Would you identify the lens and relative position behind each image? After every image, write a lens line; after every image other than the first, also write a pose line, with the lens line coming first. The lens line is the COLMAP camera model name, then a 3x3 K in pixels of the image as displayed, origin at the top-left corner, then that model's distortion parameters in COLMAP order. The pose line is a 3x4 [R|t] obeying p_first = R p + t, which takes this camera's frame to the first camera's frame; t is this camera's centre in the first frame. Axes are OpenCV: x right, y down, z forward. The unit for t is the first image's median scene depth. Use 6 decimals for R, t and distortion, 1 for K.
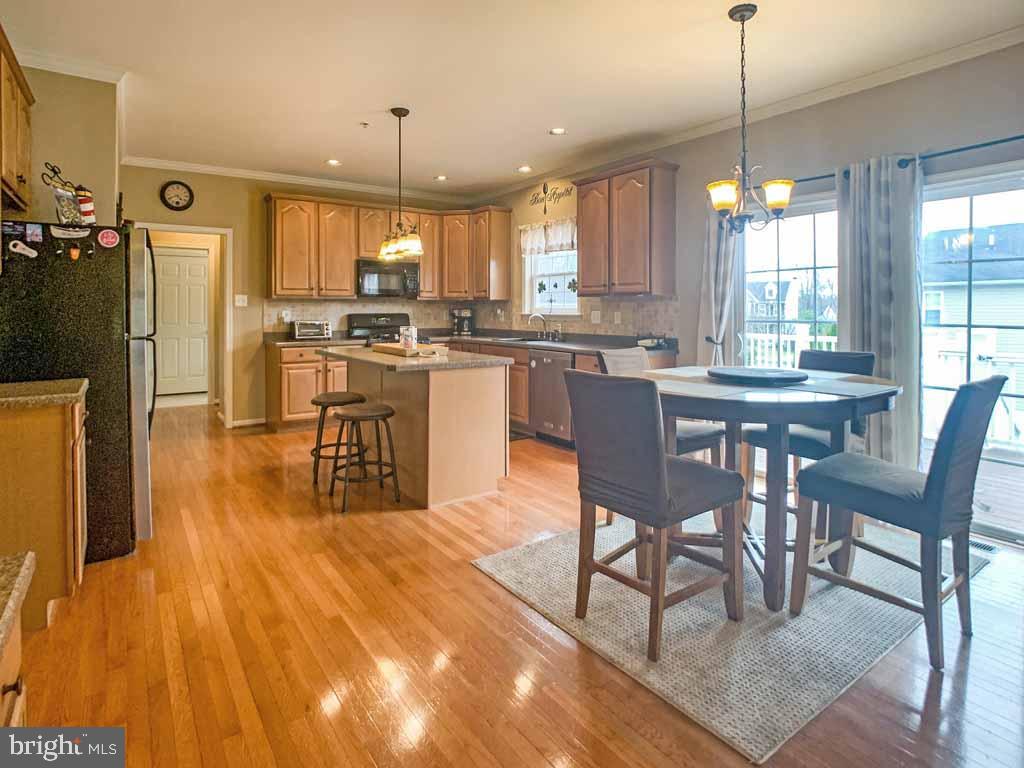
lens RADIAL K [[568.7, 0, 521.3], [0, 568.7, 306.3], [0, 0, 1]] dist [-0.000720, -0.000368]
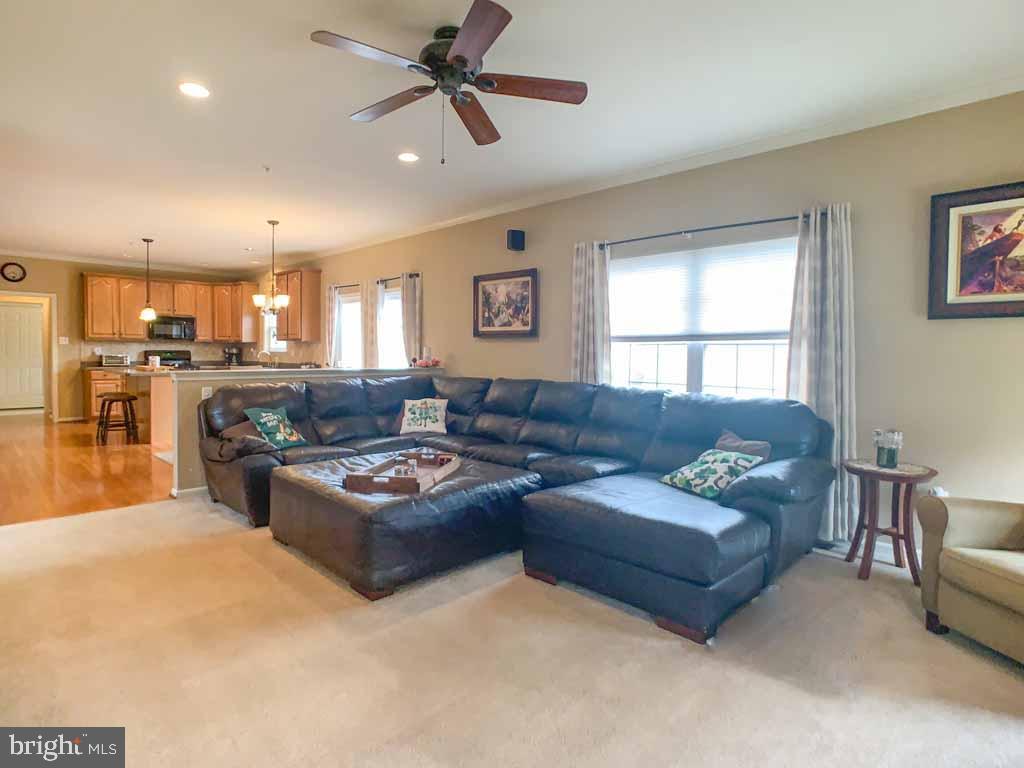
lens RADIAL K [[542.2, 0, 511.5], [0, 542.2, 369.3], [0, 0, 1]] dist [-0.006092, 0.000430]
pose [[0.984303, 0.002915, 0.176463, 0.442483], [-0.009390, 0.999313, 0.035866, 0.003322], [-0.176237, -0.036960, 0.983654, -0.652182]]
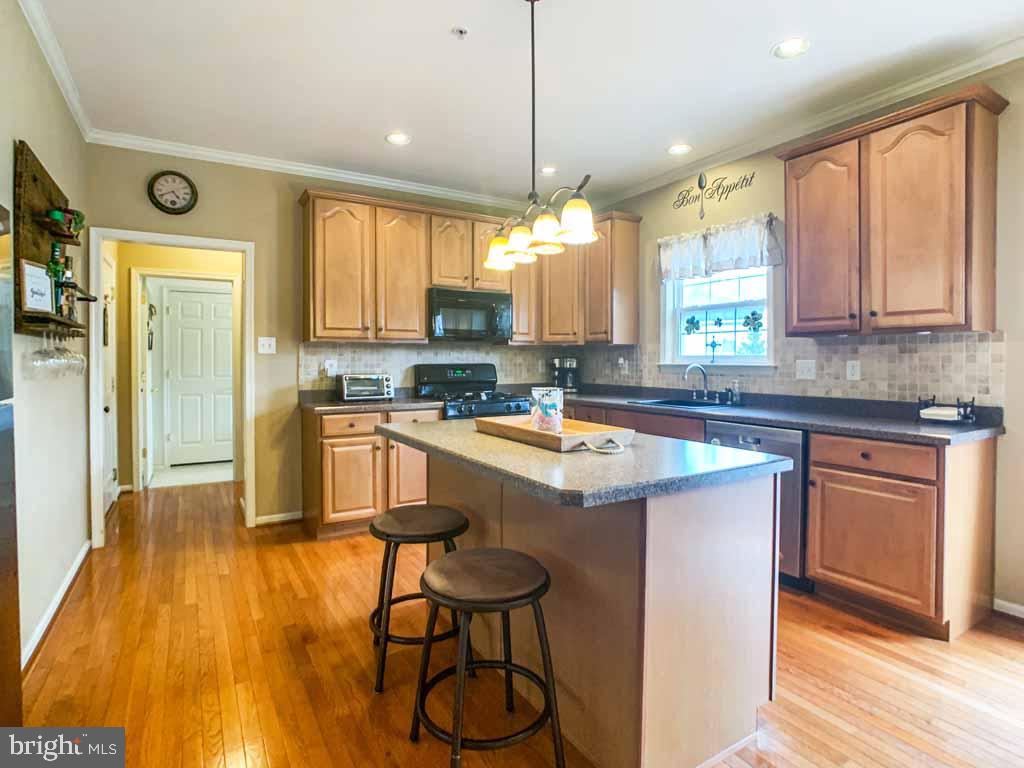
lens RADIAL K [[542.9, 0, 541.6], [0, 542.9, 360.4], [0, 0, 1]] dist [-0.007534, -0.000732]
pose [[0.999457, -0.000898, -0.032929, -0.130708], [0.001117, 0.999977, 0.006635, 0.004188], [0.032922, -0.006668, 0.999436, 0.339390]]
